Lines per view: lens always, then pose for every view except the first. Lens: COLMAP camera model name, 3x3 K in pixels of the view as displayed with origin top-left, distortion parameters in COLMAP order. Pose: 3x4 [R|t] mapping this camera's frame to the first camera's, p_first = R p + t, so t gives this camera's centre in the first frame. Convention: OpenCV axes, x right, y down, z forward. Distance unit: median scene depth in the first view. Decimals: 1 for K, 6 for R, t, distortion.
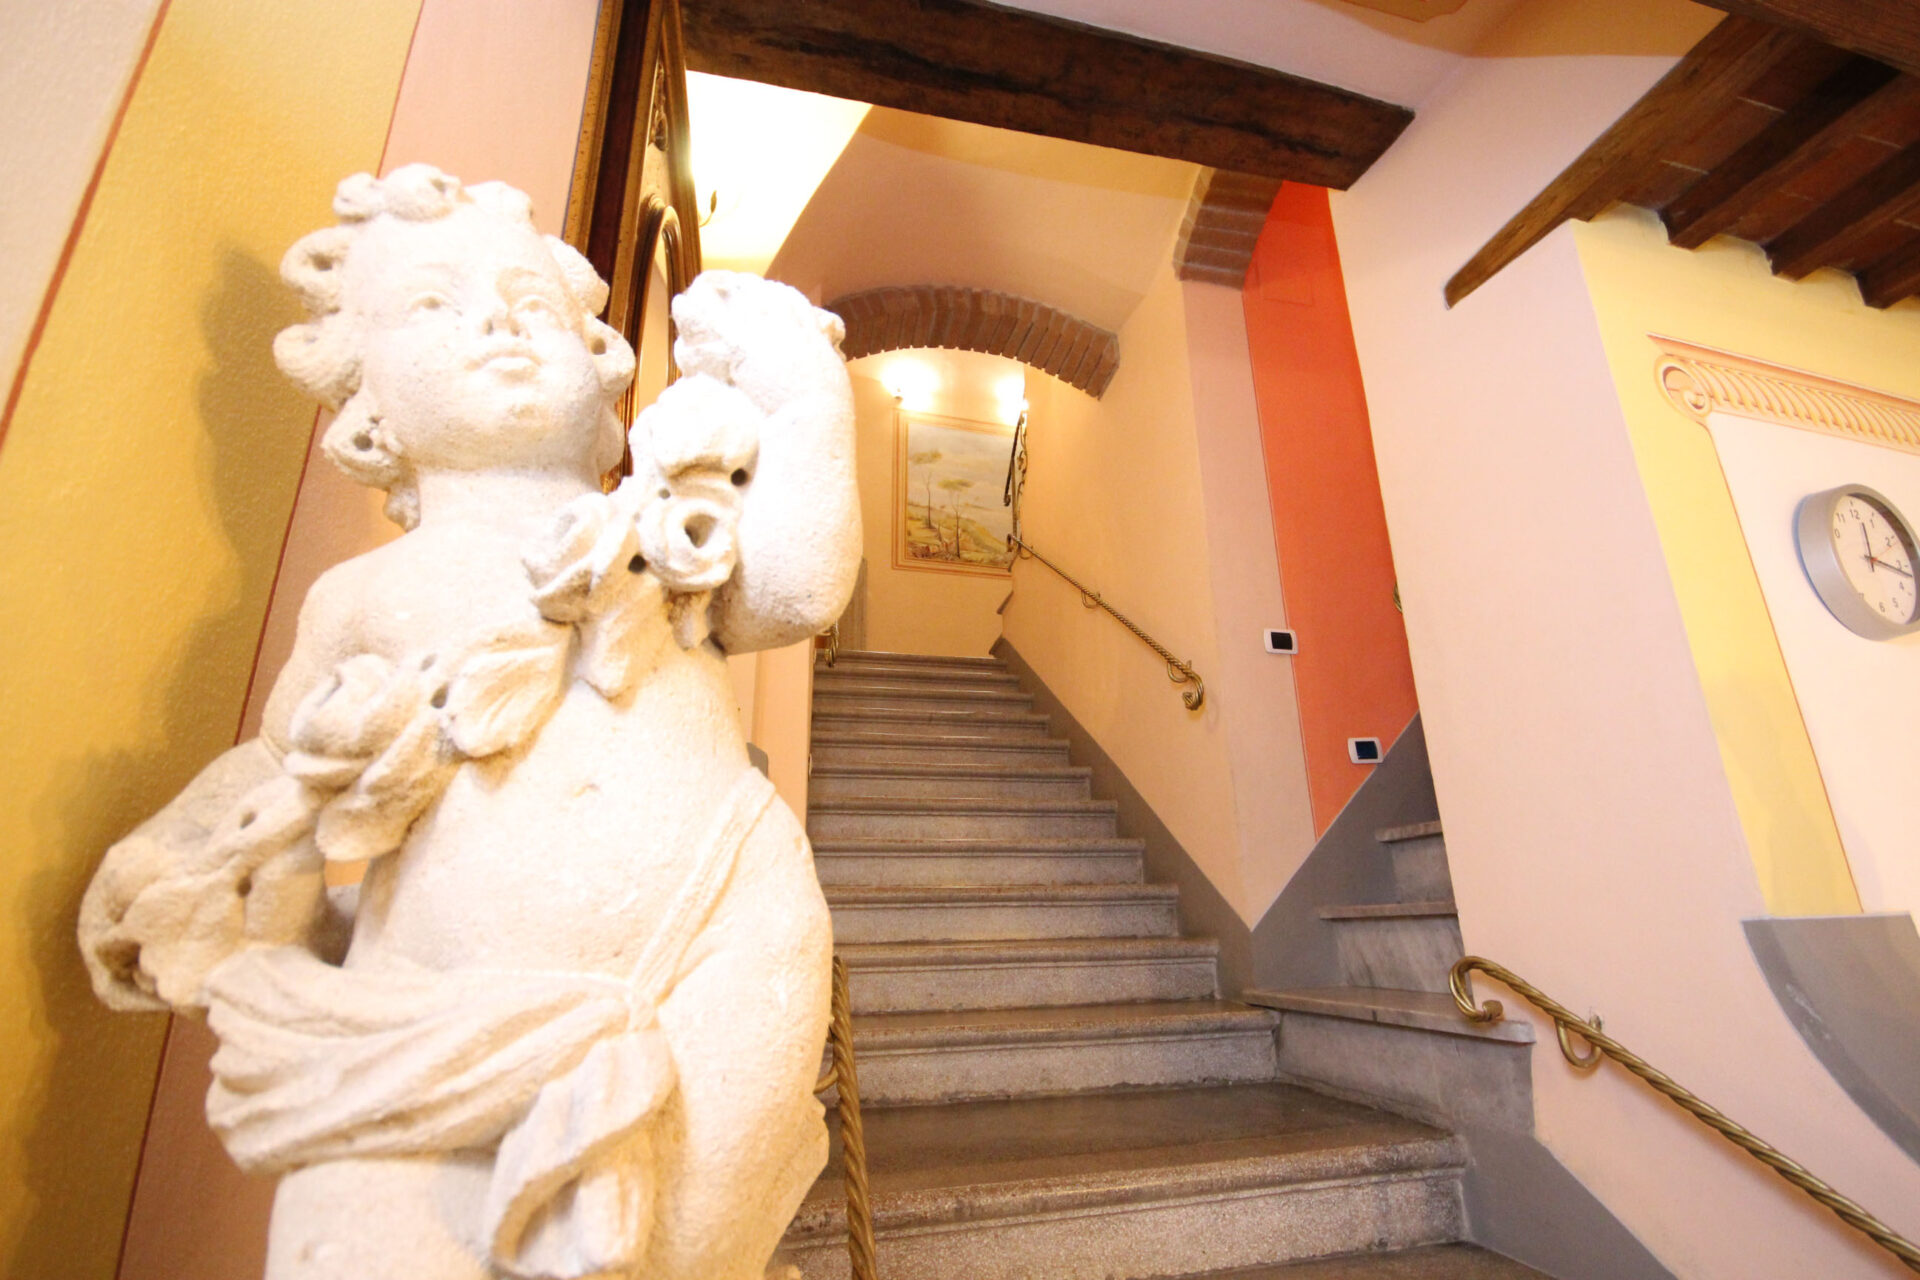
lens RADIAL K [[882.7, 0, 969.5], [0, 882.7, 649.5], [0, 0, 1]] dist [0.004758, -0.007570]
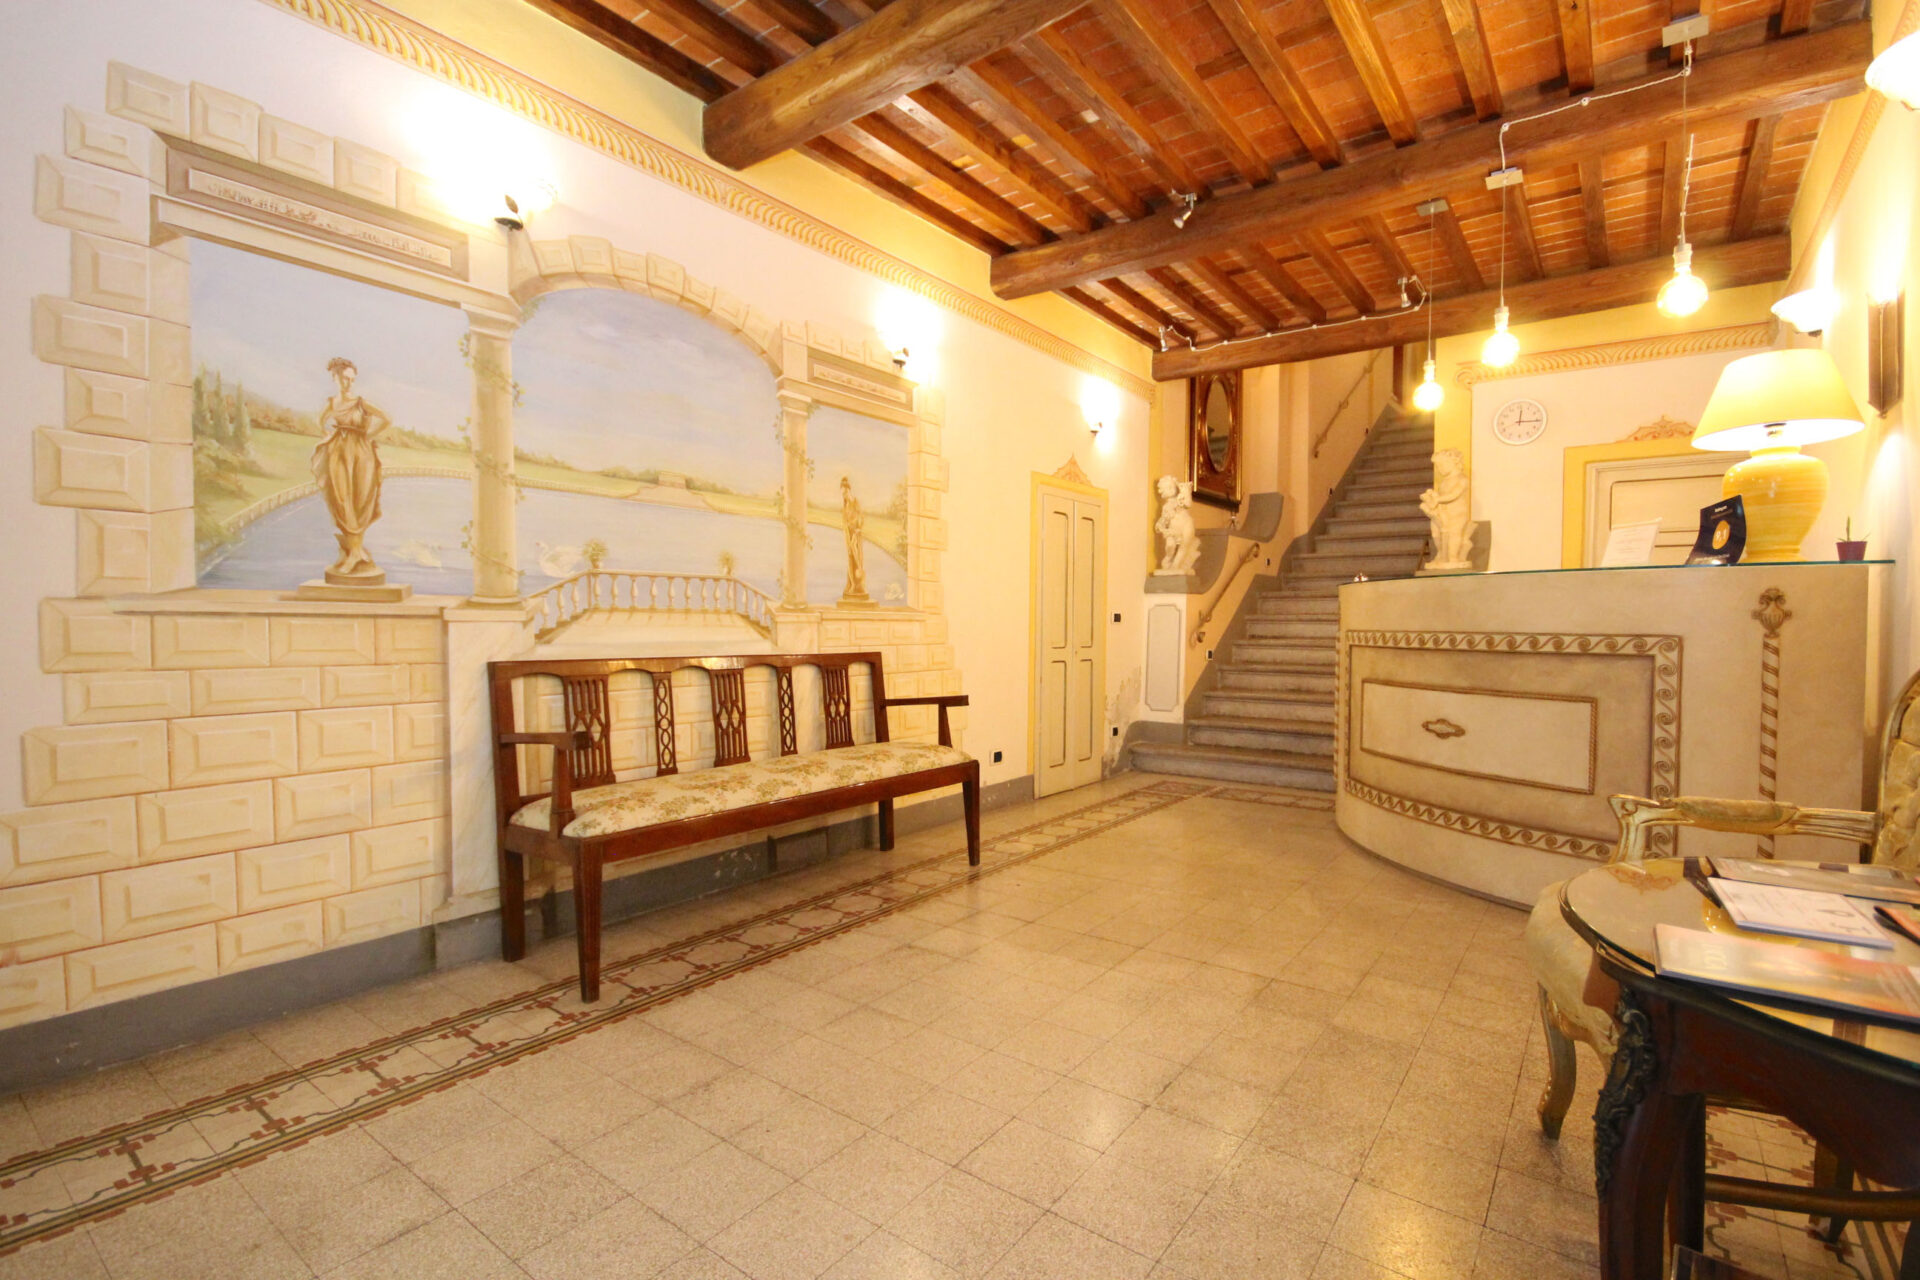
lens RADIAL K [[882.7, 0, 970.3], [0, 882.7, 644.8], [0, 0, 1]] dist [0.004758, -0.007570]
pose [[0.640568, 0.041235, -0.766794, 0.785650], [0.215421, 0.948810, 0.230982, -0.180736], [0.737066, -0.313144, 0.598894, -0.998904]]
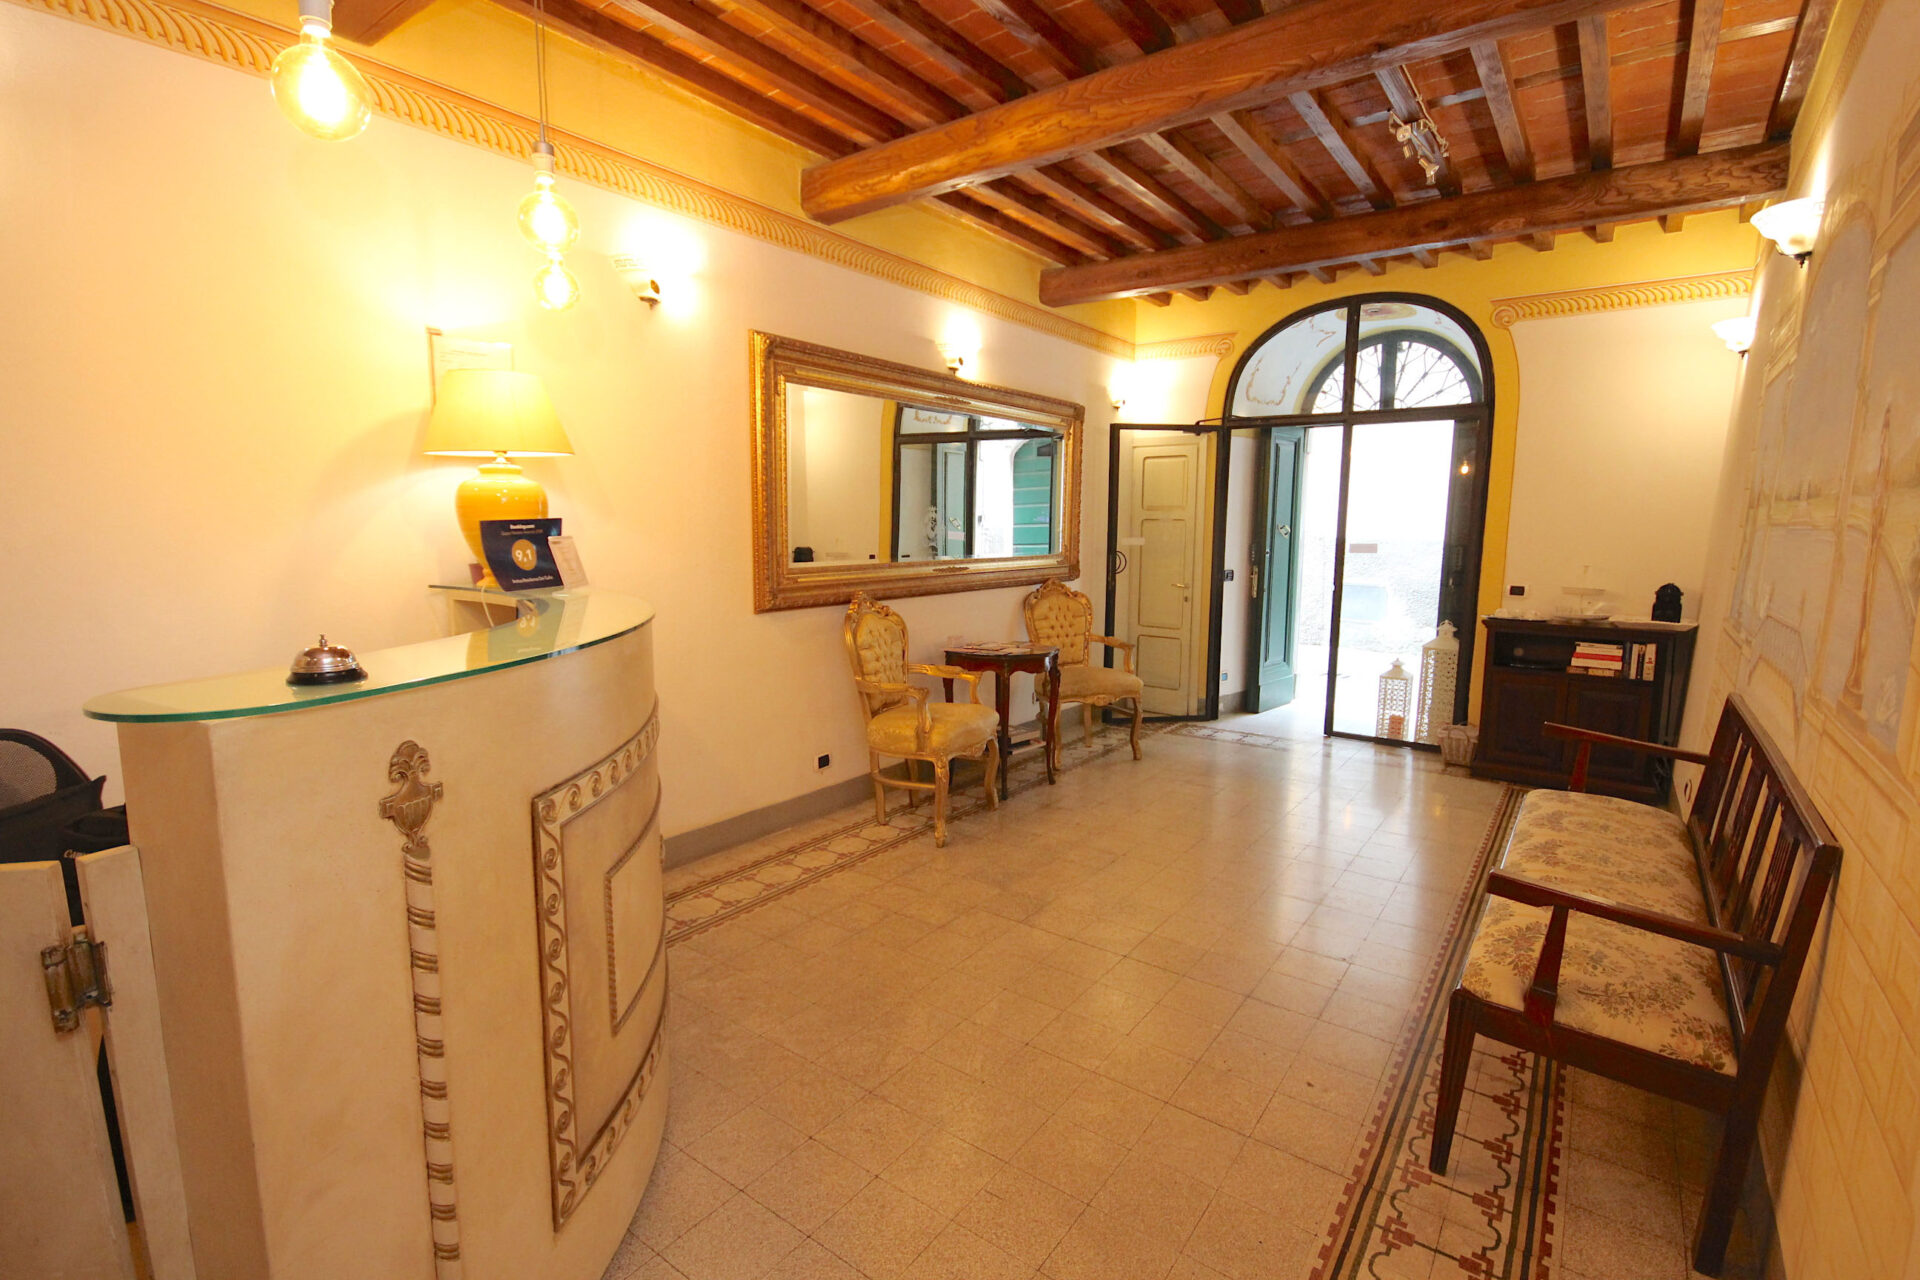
lens RADIAL K [[882.7, 0, 964.2], [0, 882.7, 645.6], [0, 0, 1]] dist [0.004758, -0.007570]
pose [[-0.650089, -0.099054, 0.753375, 0.033755], [-0.231344, 0.970199, -0.072065, 0.031183], [-0.723785, -0.221137, -0.653631, -0.077793]]
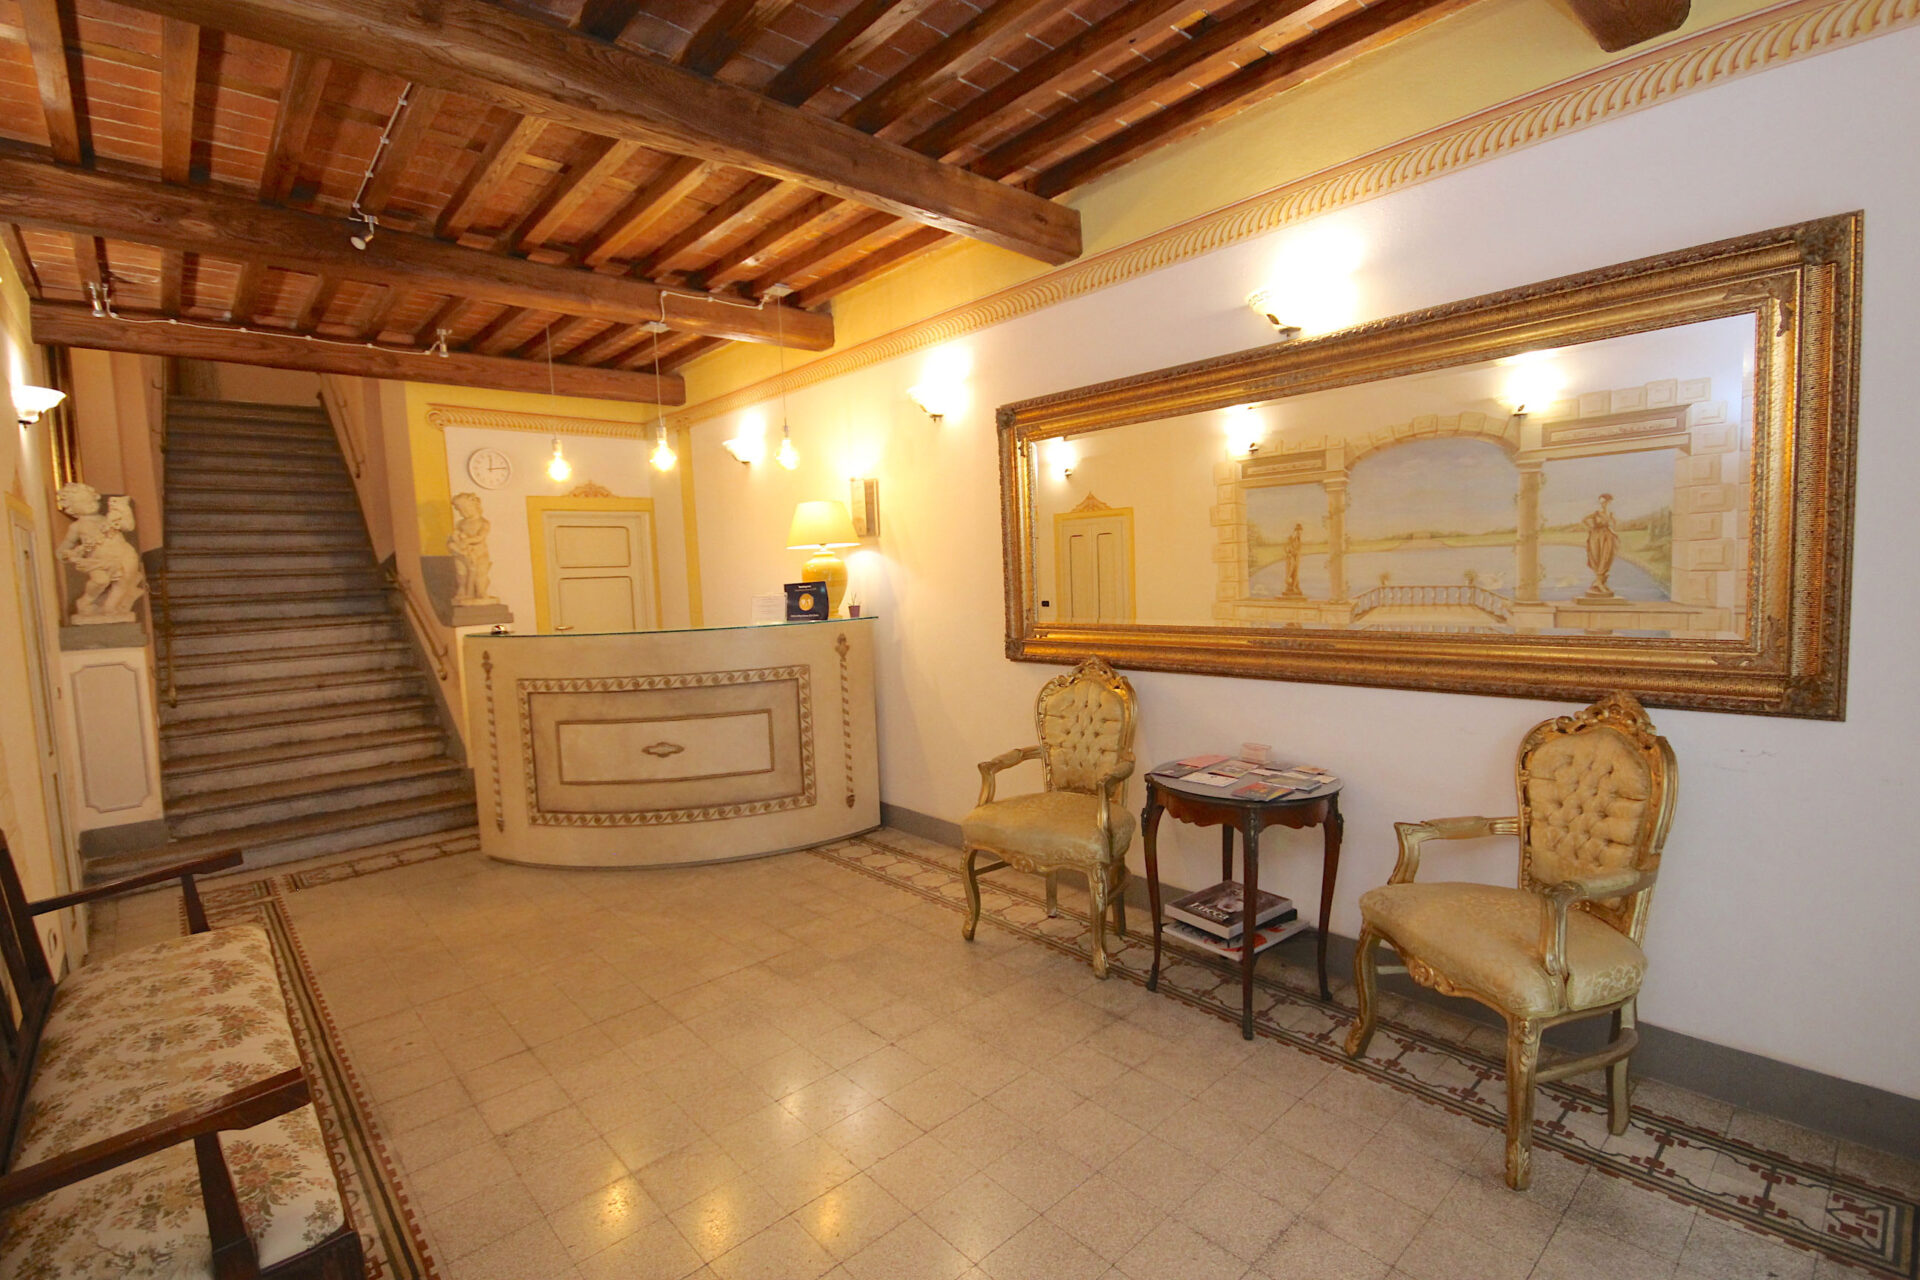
lens RADIAL K [[882.7, 0, 970.6], [0, 882.7, 647.3], [0, 0, 1]] dist [0.004758, -0.007570]
pose [[0.873529, -0.060107, 0.483046, 0.314938], [-0.125196, 0.931221, 0.342277, -0.328550], [-0.470396, -0.359464, 0.805924, -1.170974]]
